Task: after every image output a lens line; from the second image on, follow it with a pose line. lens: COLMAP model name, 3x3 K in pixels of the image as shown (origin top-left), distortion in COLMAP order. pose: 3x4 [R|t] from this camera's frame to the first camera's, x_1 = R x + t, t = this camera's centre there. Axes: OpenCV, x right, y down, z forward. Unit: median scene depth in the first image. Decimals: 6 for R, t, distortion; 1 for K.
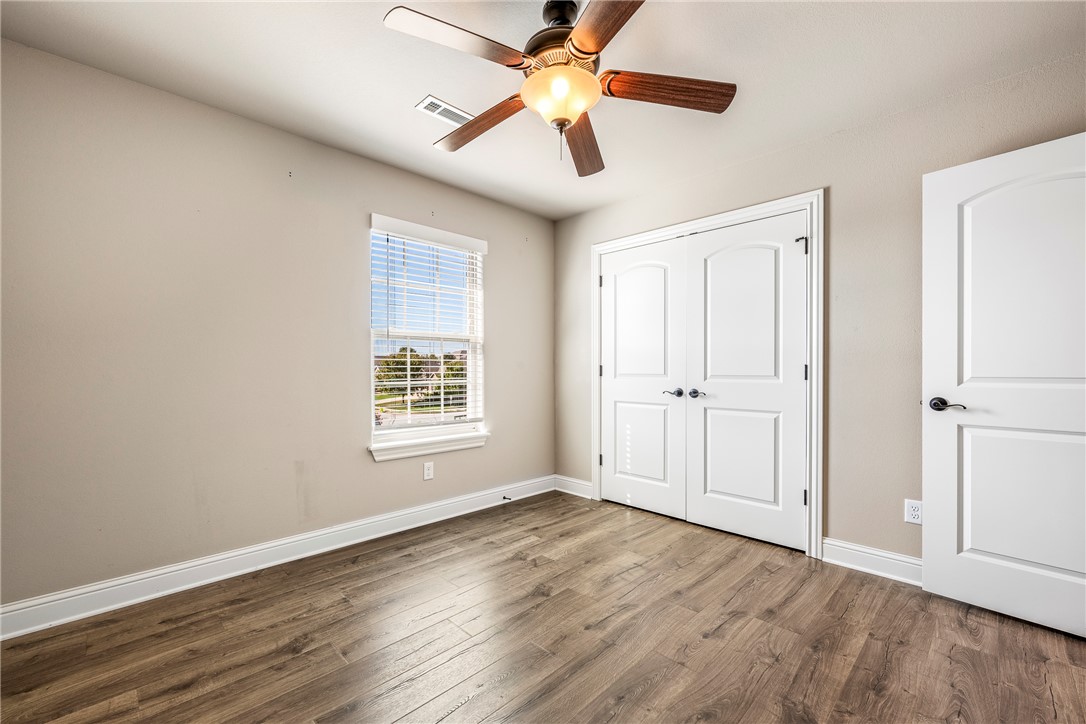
lens RADIAL K [[462.9, 0, 539.3], [0, 462.9, 379.9], [0, 0, 1]] dist [0.000054, 0.000024]
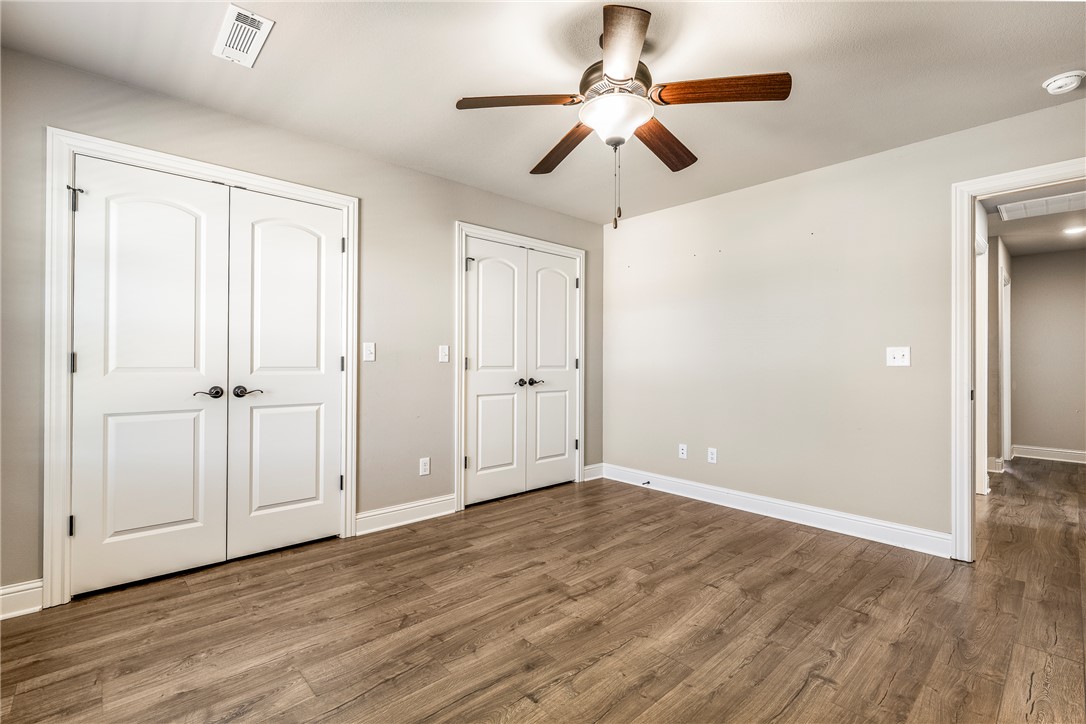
lens RADIAL K [[478.9, 0, 538.7], [0, 478.9, 360.9], [0, 0, 1]] dist [-0.001567, -0.000371]
pose [[0.044336, -0.002032, 0.999015, -0.473621], [0.019237, 0.999814, 0.001180, -0.014212], [-0.998831, 0.019166, 0.044367, 0.486773]]
